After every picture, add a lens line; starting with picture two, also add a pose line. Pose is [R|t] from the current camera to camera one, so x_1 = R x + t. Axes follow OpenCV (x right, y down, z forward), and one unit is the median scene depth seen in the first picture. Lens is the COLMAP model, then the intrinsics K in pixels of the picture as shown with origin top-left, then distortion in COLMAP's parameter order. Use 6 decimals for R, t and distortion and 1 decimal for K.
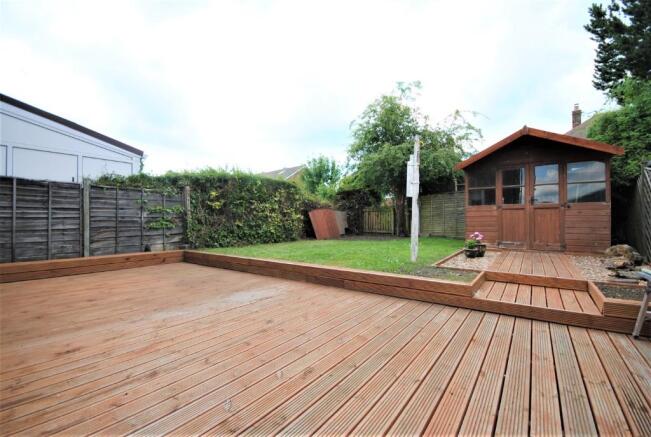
lens RADIAL K [[284.7, 0, 327.8], [0, 284.7, 219.4], [0, 0, 1]] dist [-0.001912, -0.000298]
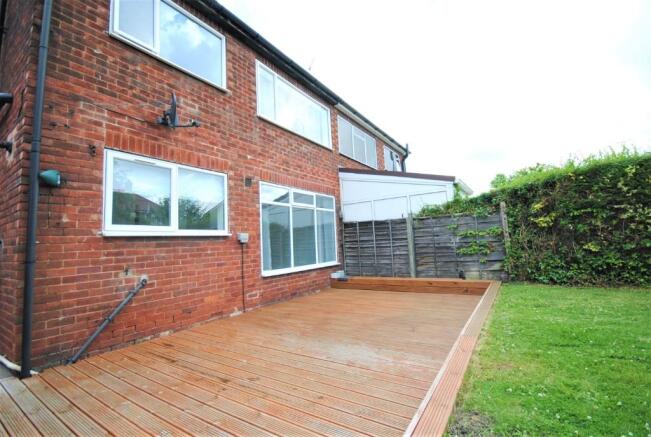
lens RADIAL K [[284.7, 0, 327.9], [0, 284.7, 216.4], [0, 0, 1]] dist [-0.001912, -0.000298]
pose [[0.055132, -0.100188, -0.993440, 0.315750], [0.050921, 0.993941, -0.097412, -0.024206], [0.997180, -0.045216, 0.059900, 0.496787]]
